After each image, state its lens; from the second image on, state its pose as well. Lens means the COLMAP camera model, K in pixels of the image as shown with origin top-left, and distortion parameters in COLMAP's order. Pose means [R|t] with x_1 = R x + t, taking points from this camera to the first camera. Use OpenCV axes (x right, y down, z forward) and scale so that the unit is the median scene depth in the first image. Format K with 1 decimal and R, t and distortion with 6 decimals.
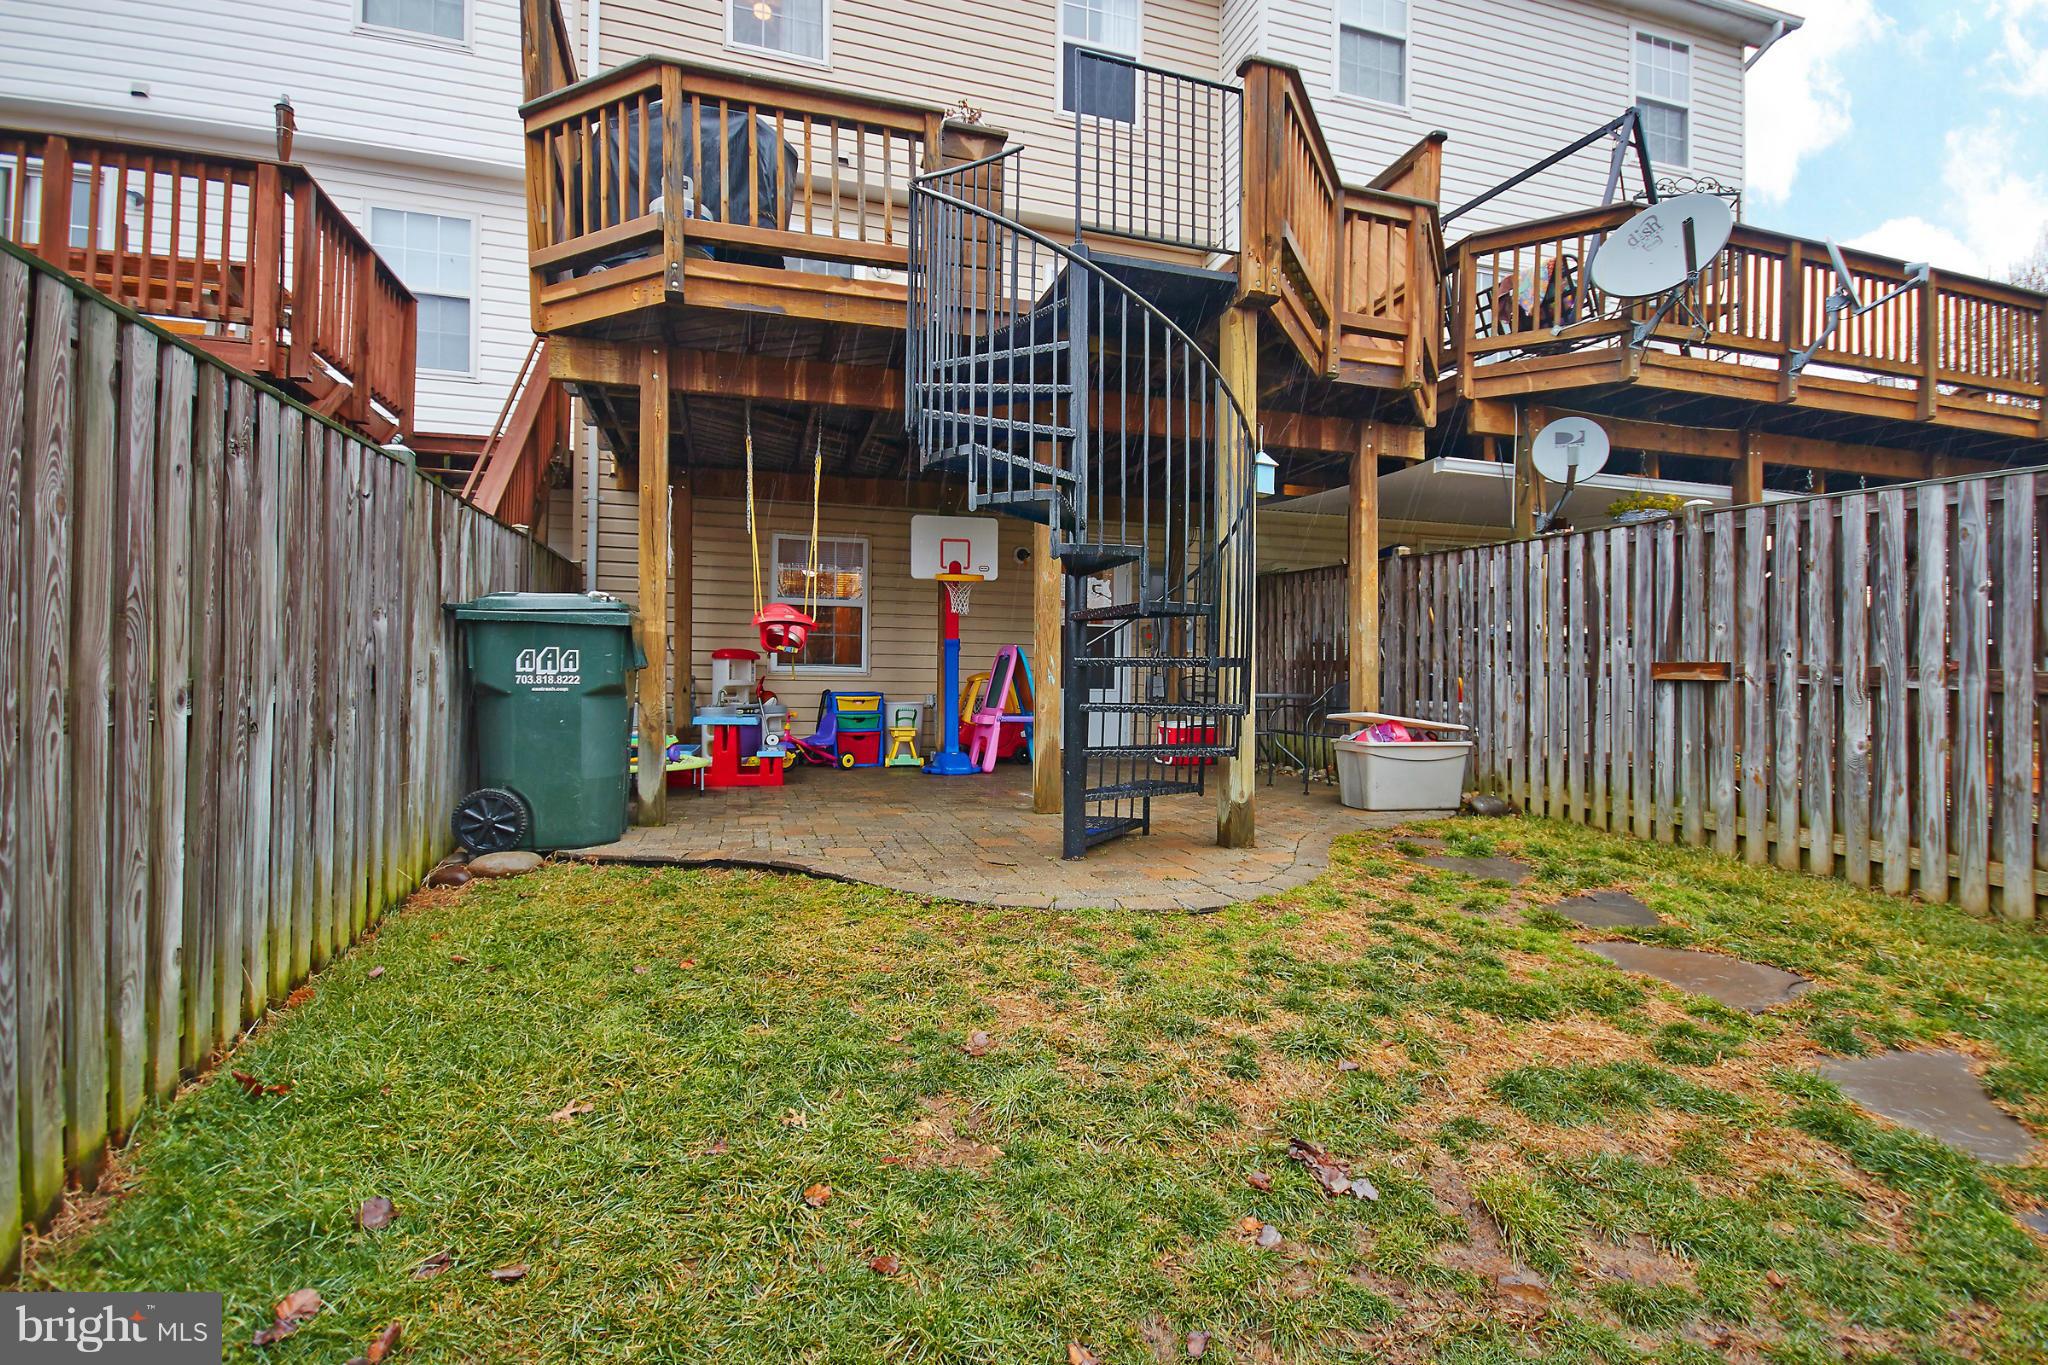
lens RADIAL K [[971.9, 0, 1037.3], [0, 971.9, 676.3], [0, 0, 1]] dist [0.005261, 0.000761]
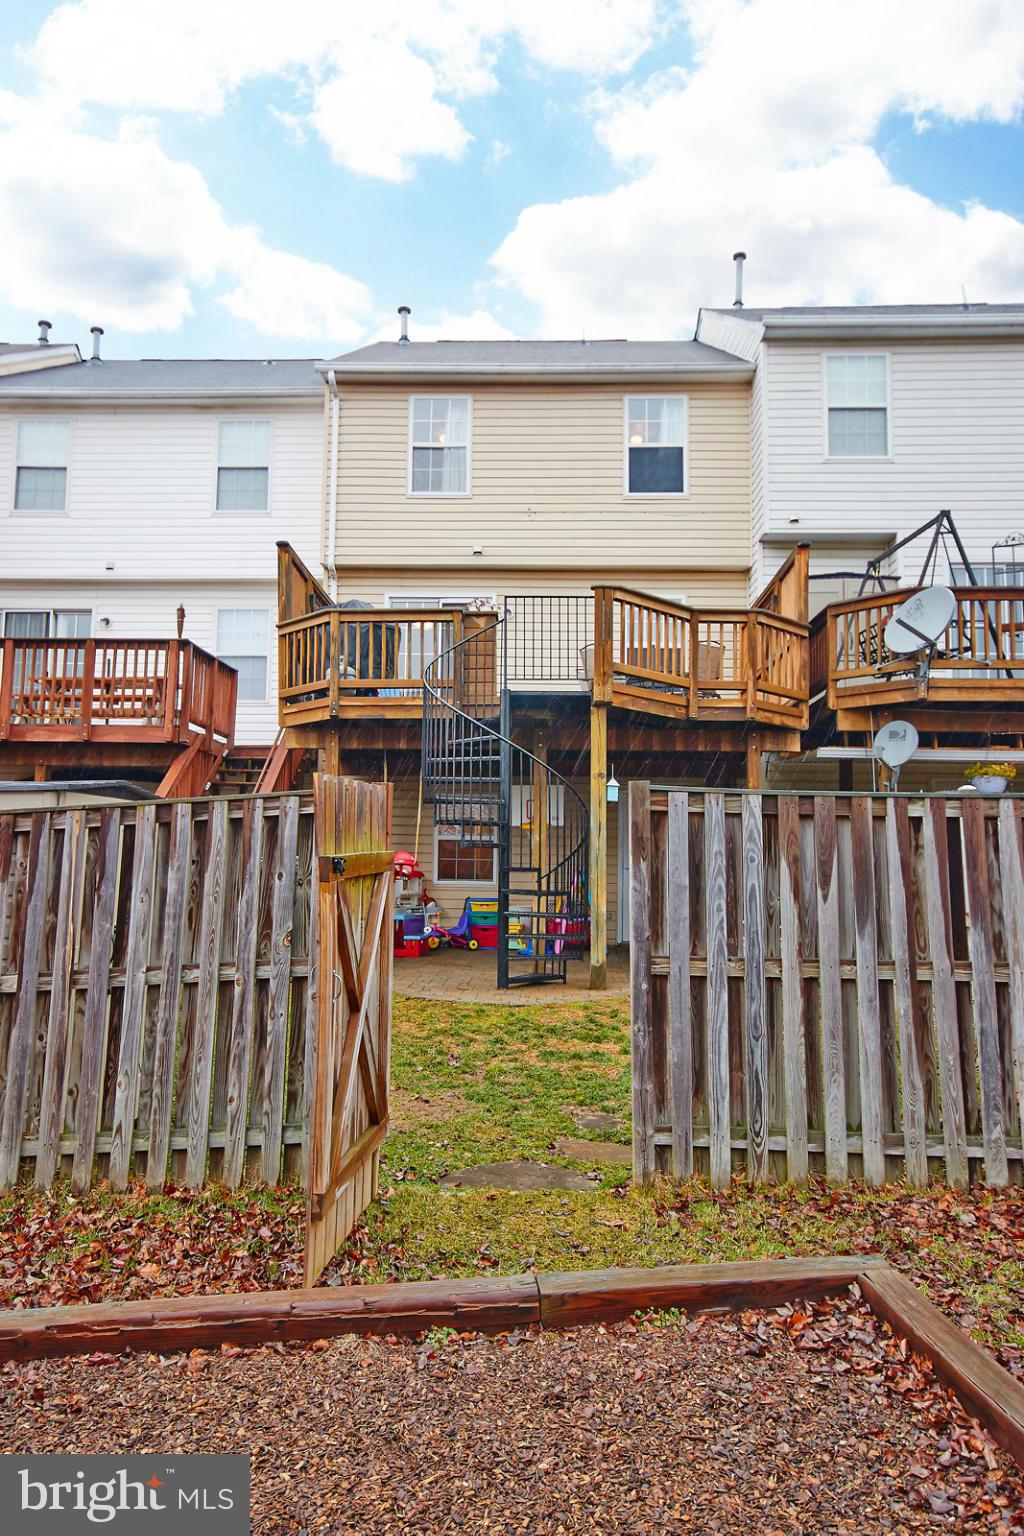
lens RADIAL K [[1097.3, 0, 512.4], [0, 1097.3, 755.1], [0, 0, 1]] dist [0.006858, 0.009931]
pose [[0.945033, -0.033019, -0.325304, 0.555794], [-0.000817, 0.994647, -0.103332, -0.039617], [0.326974, 0.097918, 0.939947, -0.807794]]
